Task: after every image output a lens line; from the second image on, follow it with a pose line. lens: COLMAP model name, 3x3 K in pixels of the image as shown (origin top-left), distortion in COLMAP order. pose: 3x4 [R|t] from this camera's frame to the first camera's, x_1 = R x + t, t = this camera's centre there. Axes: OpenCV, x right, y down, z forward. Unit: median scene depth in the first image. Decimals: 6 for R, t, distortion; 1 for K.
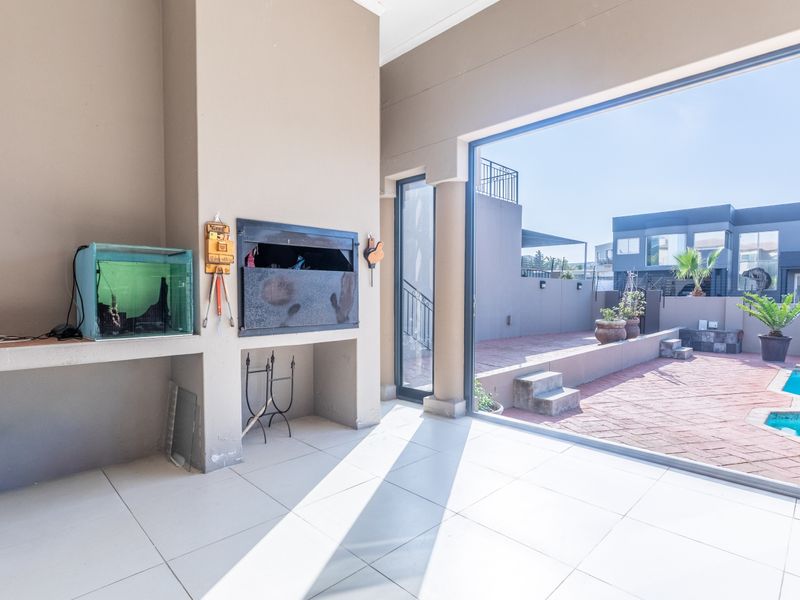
lens RADIAL K [[432.8, 0, 395.5], [0, 432.8, 299.2], [0, 0, 1]] dist [-0.005008, -0.000987]
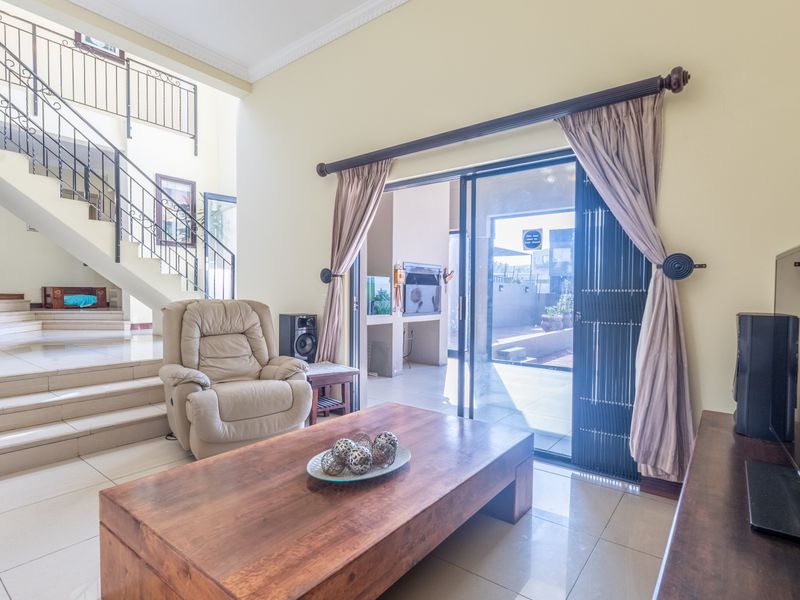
lens RADIAL K [[432.8, 0, 395.5], [0, 432.8, 299.2], [0, 0, 1]] dist [-0.005008, -0.000987]
pose [[0.991532, 0.003287, 0.129824, -0.264806], [-0.003341, 0.999994, 0.000194, -0.000555], [-0.129822, -0.000626, 0.991537, -0.449732]]
